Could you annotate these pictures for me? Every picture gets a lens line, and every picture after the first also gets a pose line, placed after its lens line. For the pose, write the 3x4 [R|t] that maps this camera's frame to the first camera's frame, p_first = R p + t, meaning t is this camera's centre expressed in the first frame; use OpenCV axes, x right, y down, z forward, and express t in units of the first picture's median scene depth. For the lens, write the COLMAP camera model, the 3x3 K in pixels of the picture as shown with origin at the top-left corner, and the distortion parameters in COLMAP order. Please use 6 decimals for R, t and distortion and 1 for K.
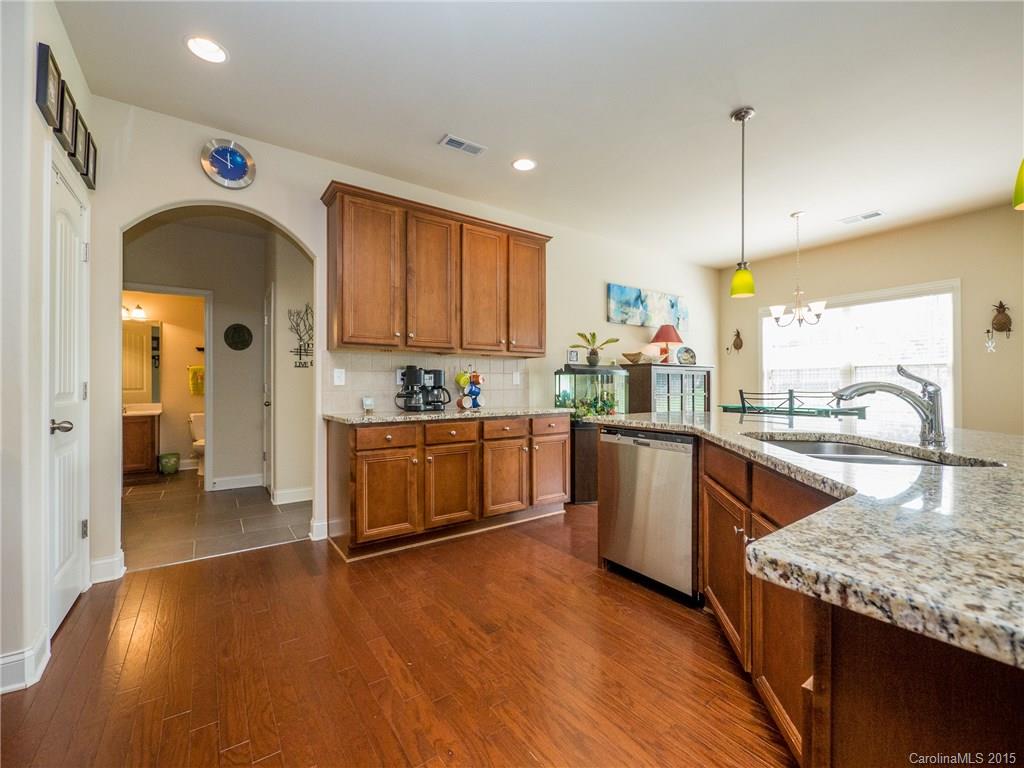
lens RADIAL K [[440.7, 0, 507.7], [0, 440.7, 384.9], [0, 0, 1]] dist [0.001058, 0.001824]
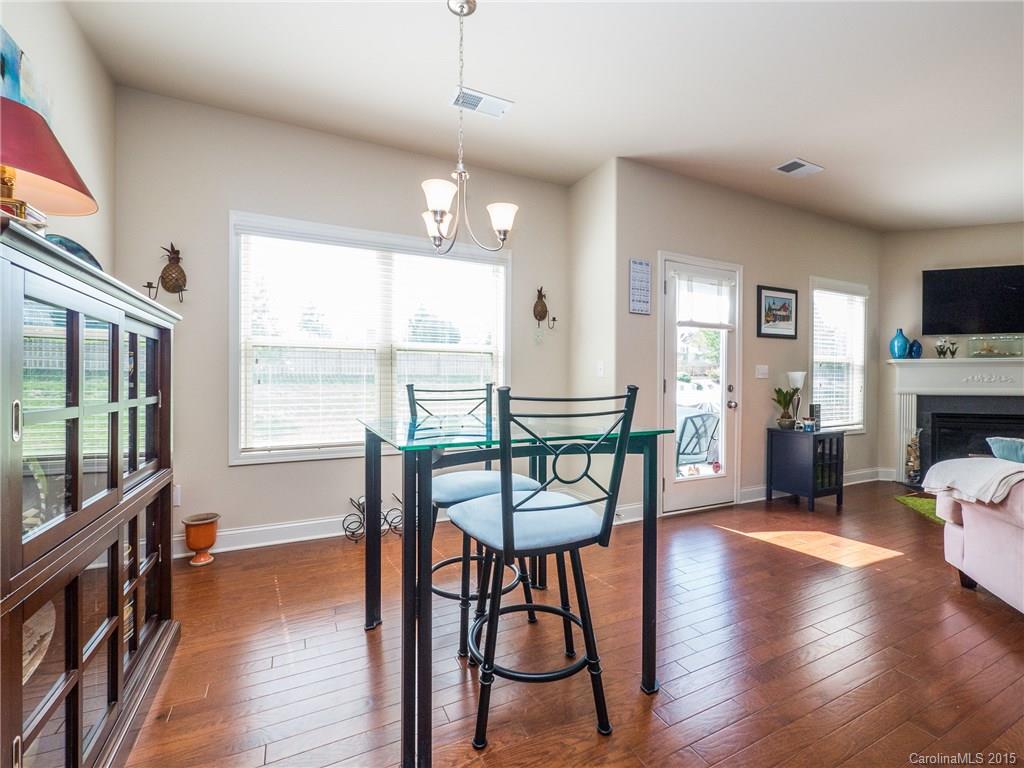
lens RADIAL K [[440.7, 0, 502.7], [0, 440.7, 384.1], [0, 0, 1]] dist [0.001058, 0.001824]
pose [[0.150075, 0.000848, 0.988674, 0.287889], [-0.011742, 0.999931, 0.000925, 0.011391], [-0.988605, -0.011748, 0.150075, 1.239826]]
